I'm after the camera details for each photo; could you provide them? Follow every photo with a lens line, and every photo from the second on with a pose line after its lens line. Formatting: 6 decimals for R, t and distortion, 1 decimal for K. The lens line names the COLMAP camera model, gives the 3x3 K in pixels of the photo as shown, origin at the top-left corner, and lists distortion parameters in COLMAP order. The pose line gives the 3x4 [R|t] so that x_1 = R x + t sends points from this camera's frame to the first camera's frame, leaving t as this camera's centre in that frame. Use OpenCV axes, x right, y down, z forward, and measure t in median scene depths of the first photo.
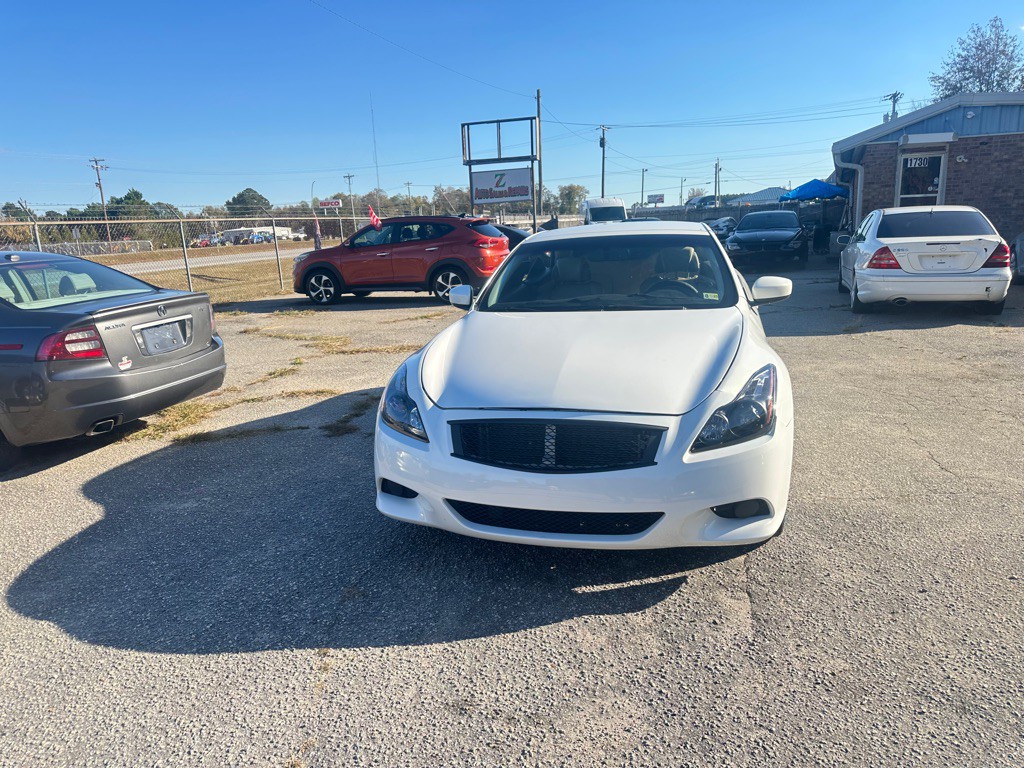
lens RADIAL K [[793.4, 0, 512.0], [0, 793.4, 384.0], [0, 0, 1]] dist [0.042029, -0.048282]
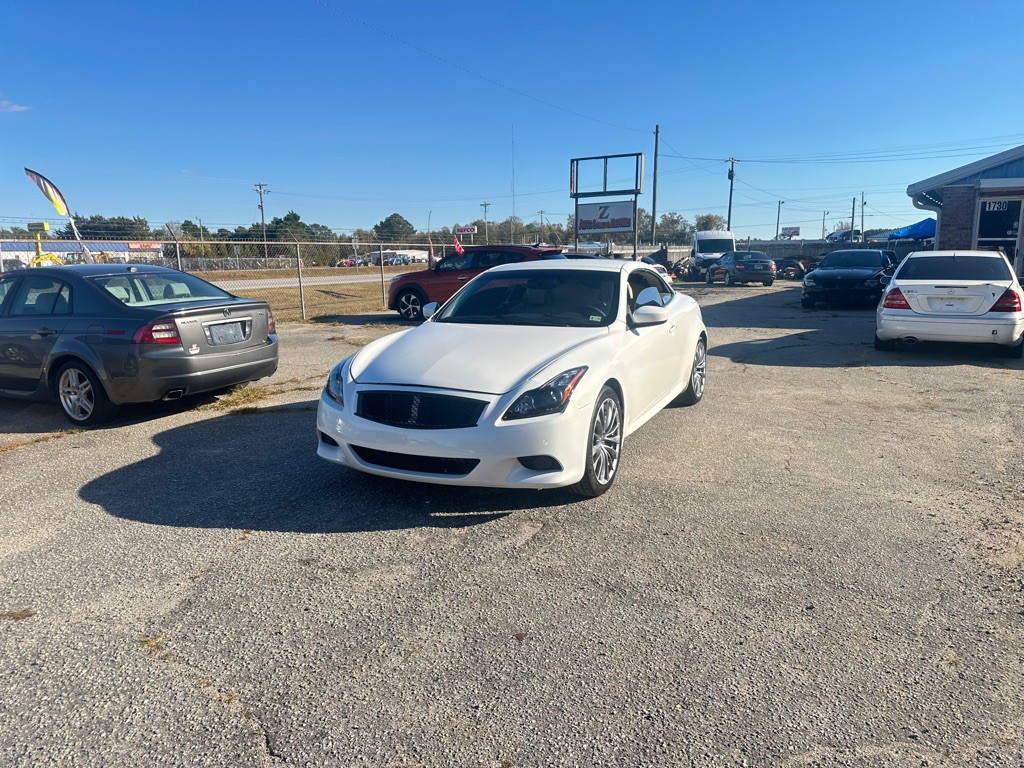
lens RADIAL K [[810.7, 0, 512.0], [0, 810.7, 384.0], [0, 0, 1]] dist [0.103816, -0.177976]
pose [[0.981096, 0.060877, -0.183694, 0.263457], [-0.067539, 0.997259, -0.030224, 0.033306], [0.181351, 0.042060, 0.982519, -0.230109]]
